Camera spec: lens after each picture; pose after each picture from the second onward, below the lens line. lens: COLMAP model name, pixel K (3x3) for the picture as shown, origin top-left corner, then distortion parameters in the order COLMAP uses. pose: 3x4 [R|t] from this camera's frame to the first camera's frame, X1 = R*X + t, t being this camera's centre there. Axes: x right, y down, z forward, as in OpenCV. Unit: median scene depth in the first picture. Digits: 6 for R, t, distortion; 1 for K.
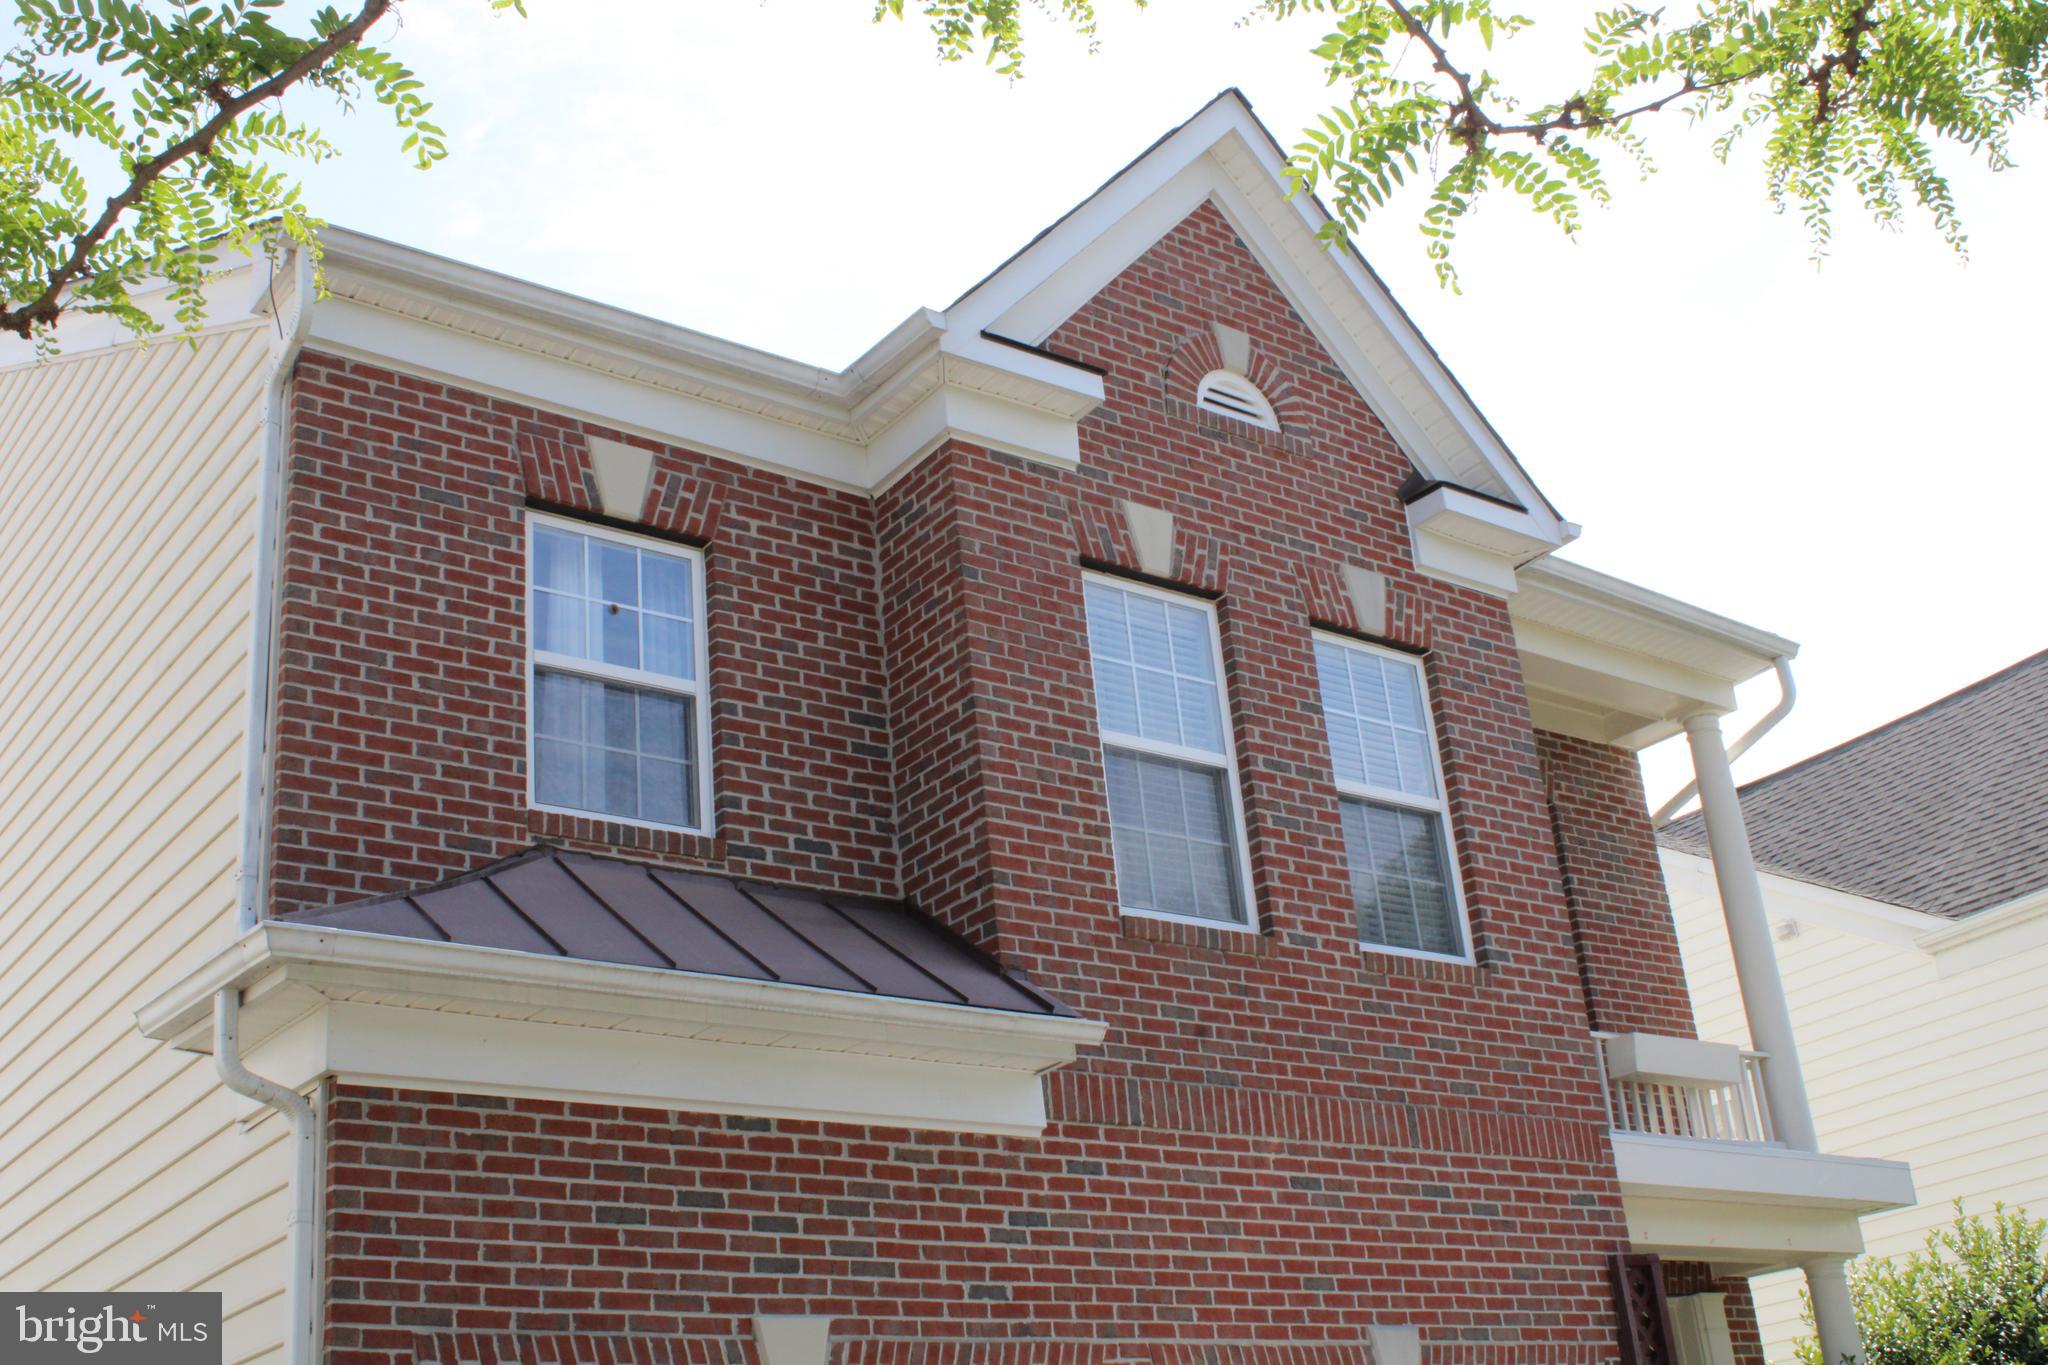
lens RADIAL K [[2283.4, 0, 1024.0], [0, 2283.4, 682.5], [0, 0, 1]] dist [-0.117353, 0.180758]
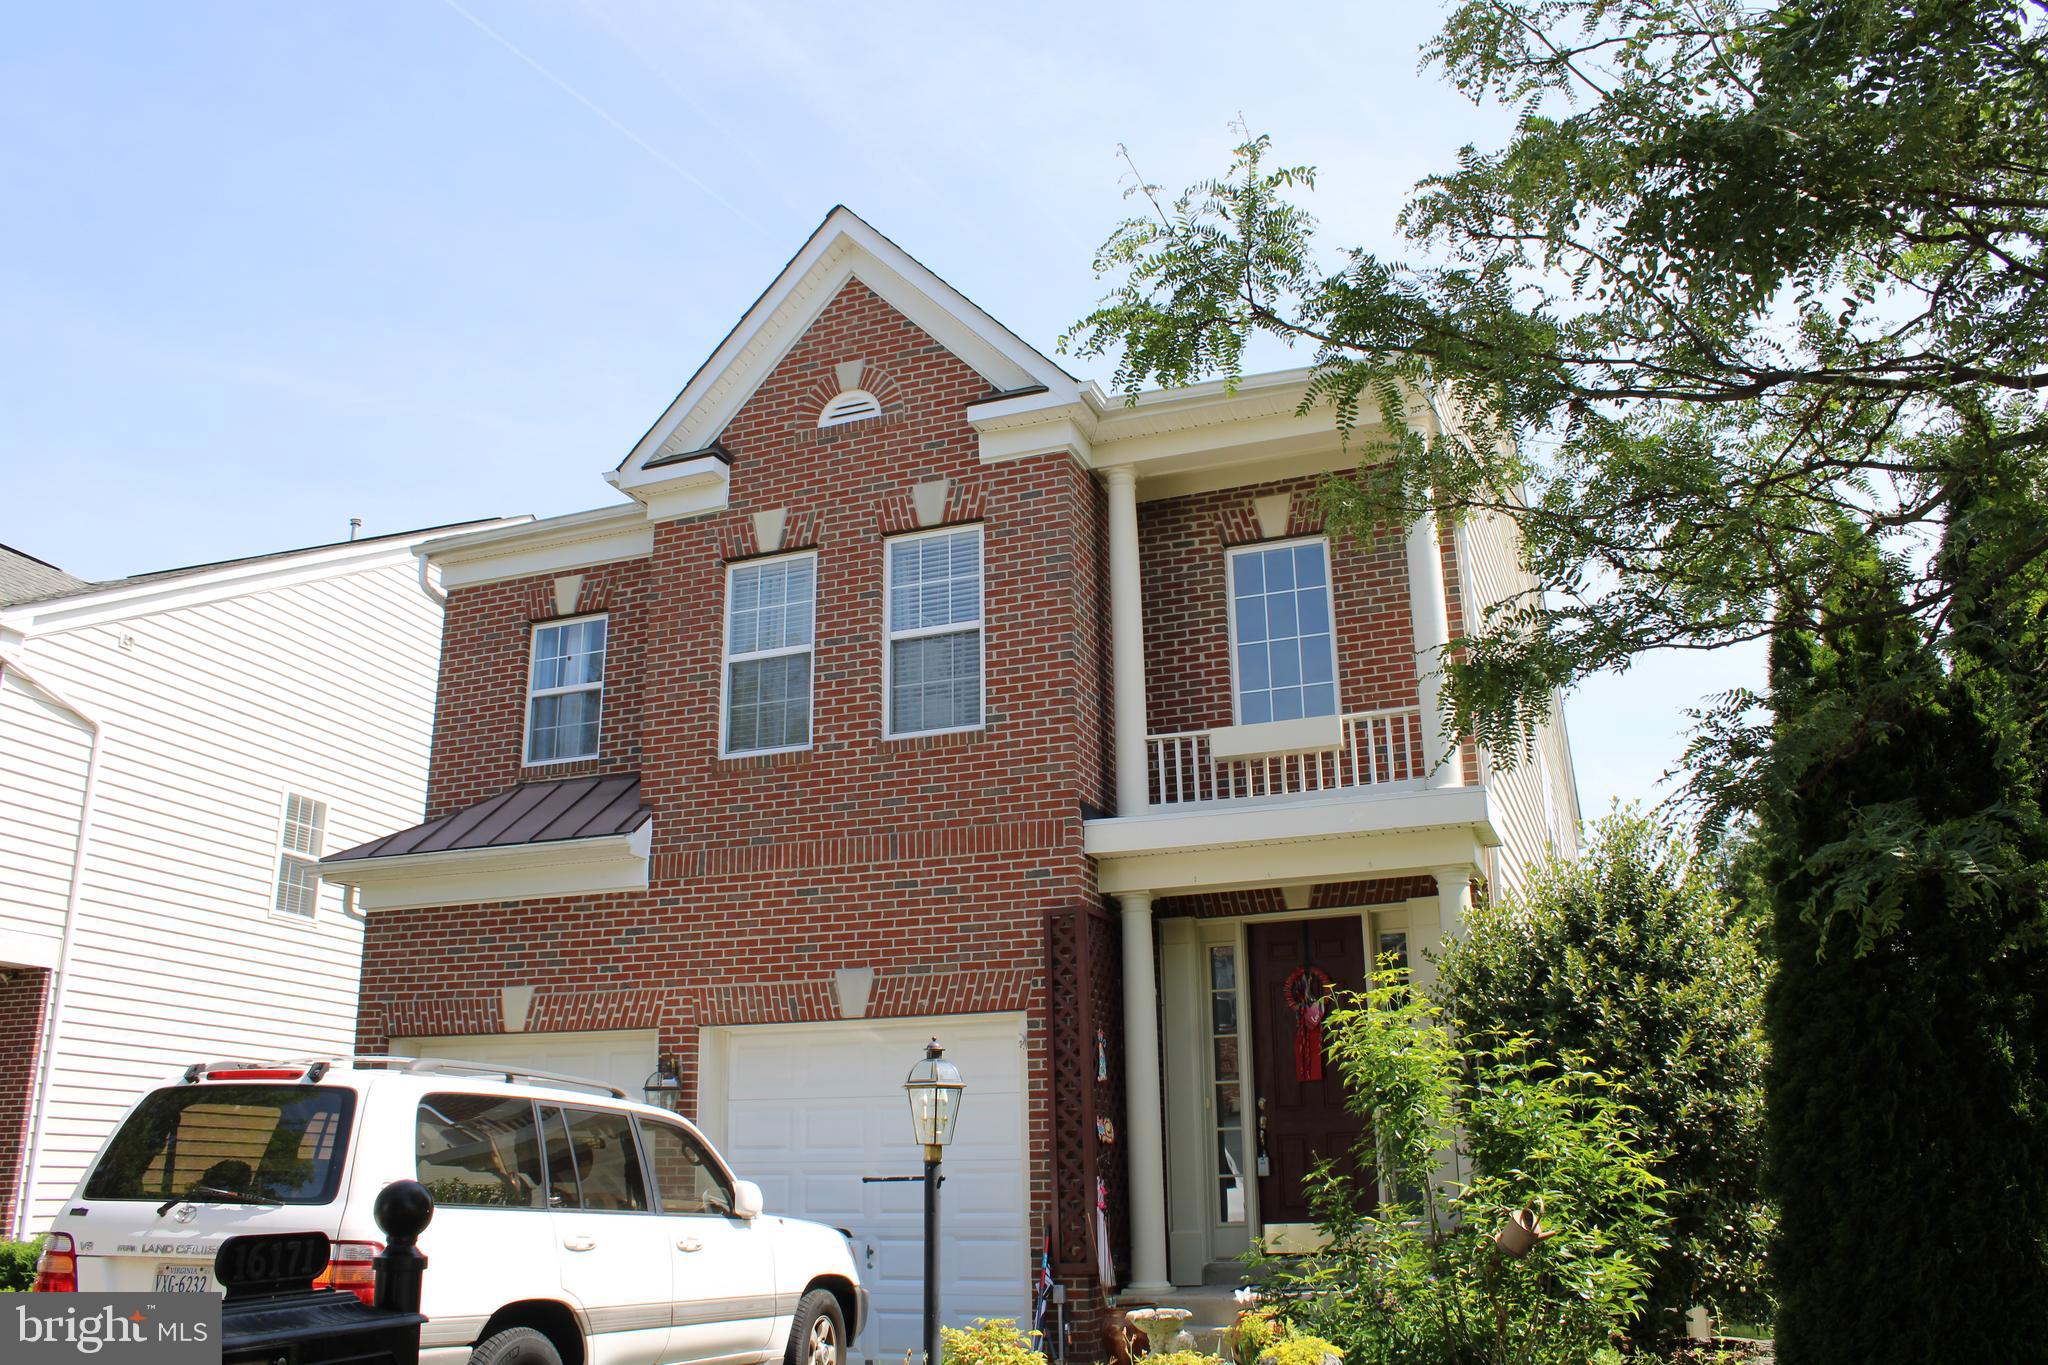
lens RADIAL K [[1731.2, 0, 1024.0], [0, 1731.2, 682.5], [0, 0, 1]] dist [-0.158473, 0.144491]
pose [[0.524159, -0.166578, -0.835170, 1.545997], [0.307785, 0.951450, 0.003397, 0.129016], [0.794056, -0.258833, 0.549982, 0.501502]]
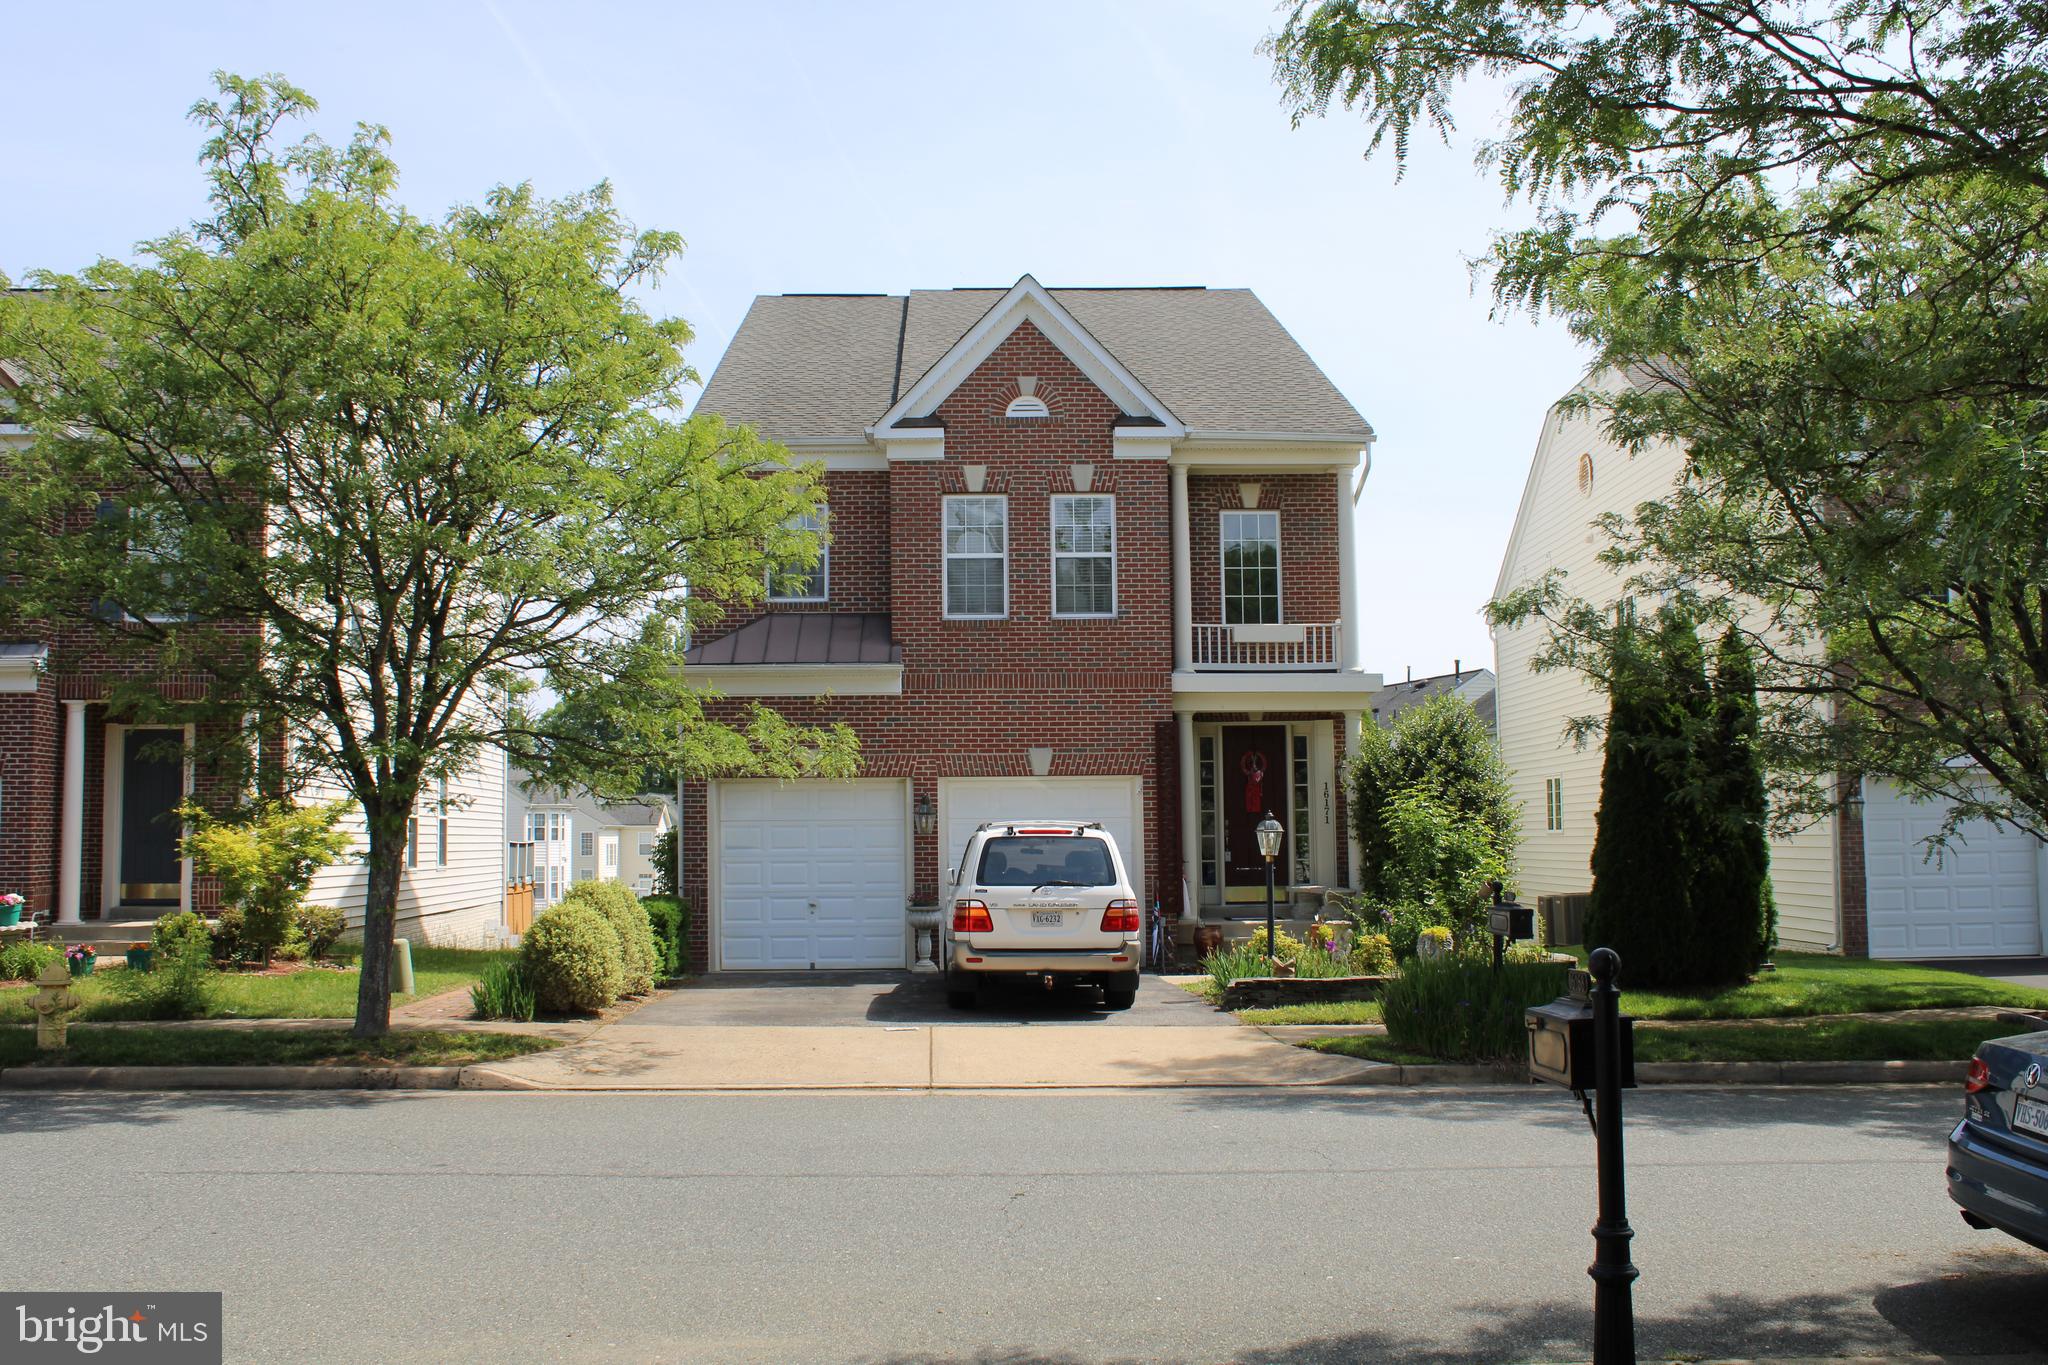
lens RADIAL K [[1850.8, 0, 1021.9], [0, 1850.8, 716.5], [0, 0, 1]] dist [-0.000807, -0.000215]
pose [[0.810966, 0.046735, -0.583223, 1.836239], [0.173421, 0.932813, 0.315888, -0.633019], [0.558801, -0.357317, 0.748375, -1.009150]]
